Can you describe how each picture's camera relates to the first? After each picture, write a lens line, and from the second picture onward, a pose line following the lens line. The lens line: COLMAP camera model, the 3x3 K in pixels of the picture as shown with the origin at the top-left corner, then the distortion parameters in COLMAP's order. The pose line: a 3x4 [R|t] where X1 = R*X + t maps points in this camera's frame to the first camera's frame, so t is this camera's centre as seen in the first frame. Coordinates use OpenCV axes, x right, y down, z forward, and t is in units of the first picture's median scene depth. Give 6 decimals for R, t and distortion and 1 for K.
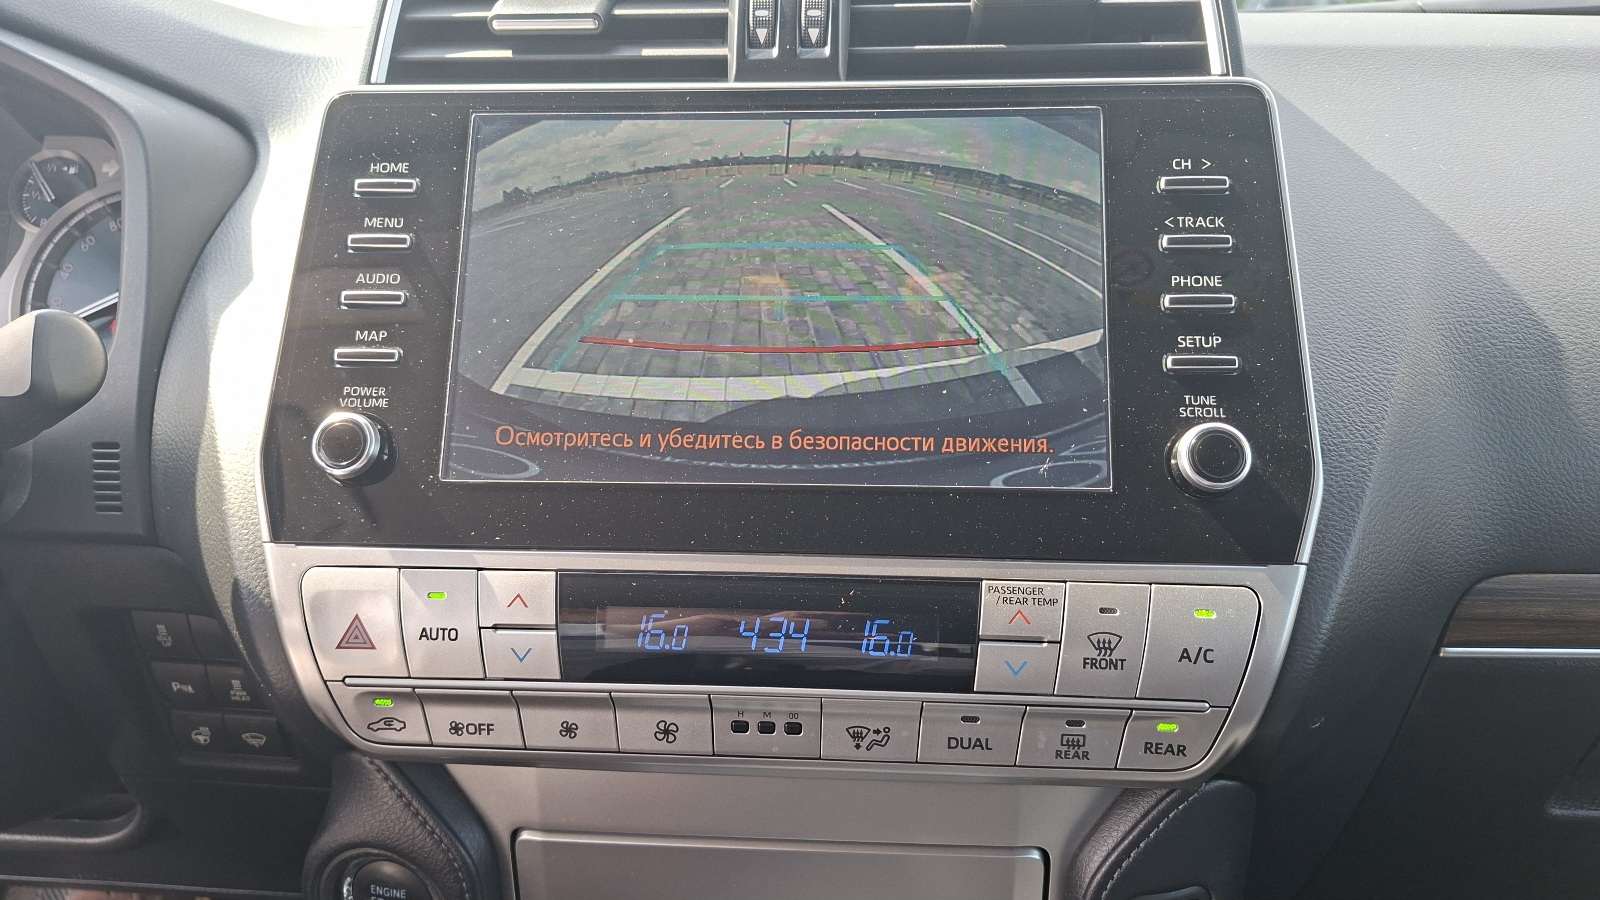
lens RADIAL K [[1127.7, 0, 800.0], [0, 1127.7, 450.0], [0, 0, 1]] dist [0.007071, 0.001277]
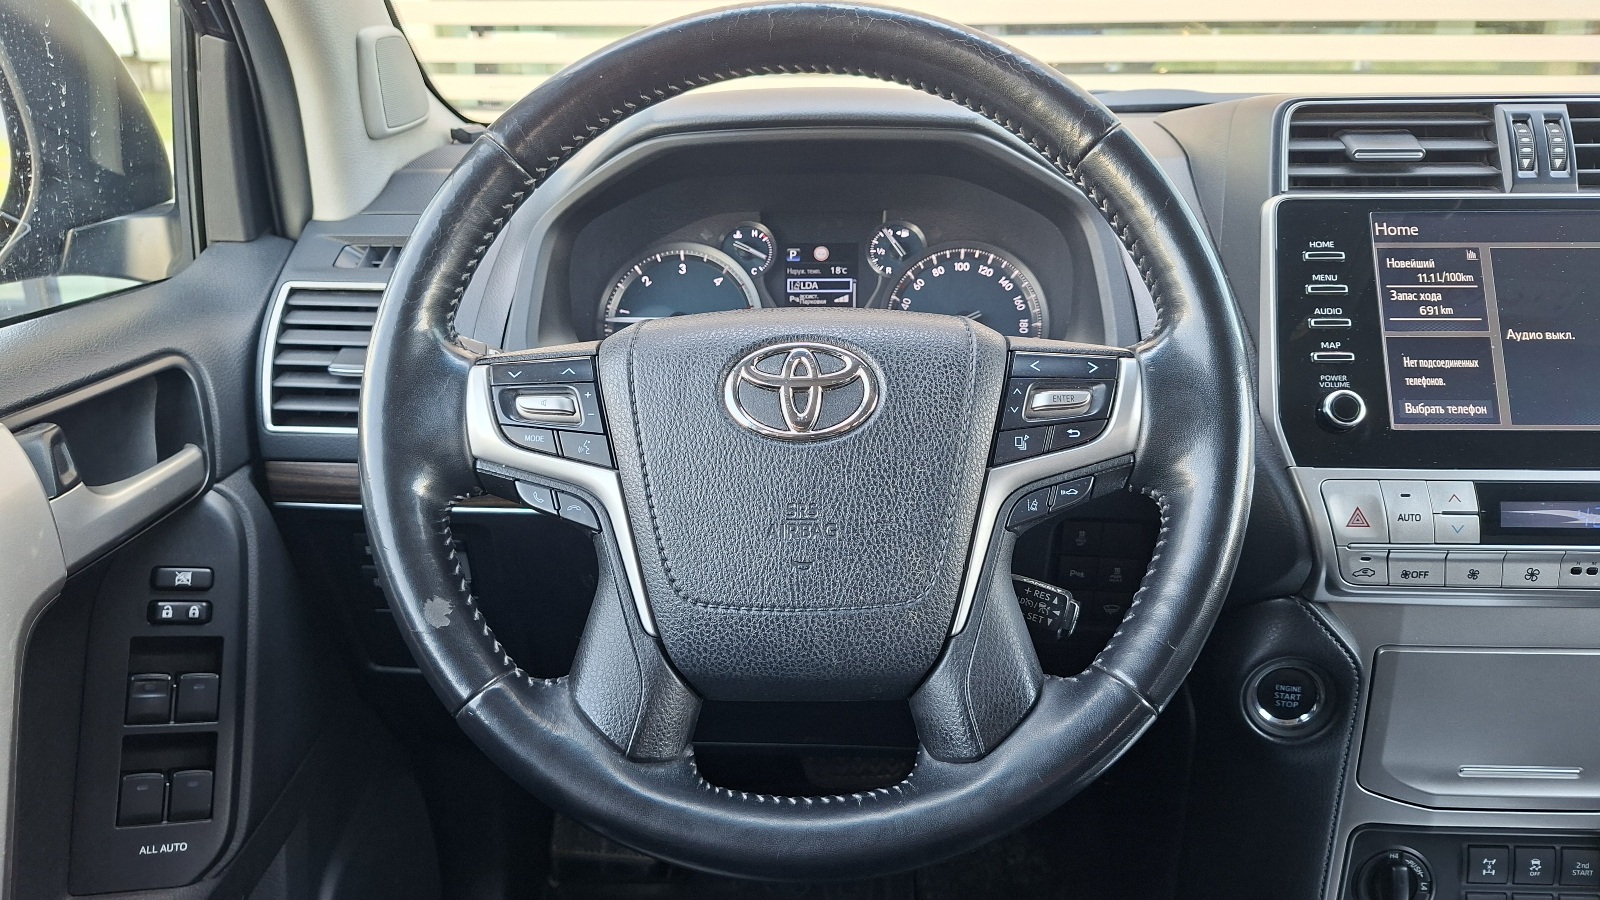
lens RADIAL K [[1076.2, 0, 816.8], [0, 1076.2, 457.6], [0, 0, 1]] dist [0.091843, -0.108948]
pose [[0.999176, -0.007579, 0.039868, -1.275624], [0.007688, 0.999967, -0.002563, 0.067805], [-0.039848, 0.002868, 0.999202, -0.629527]]
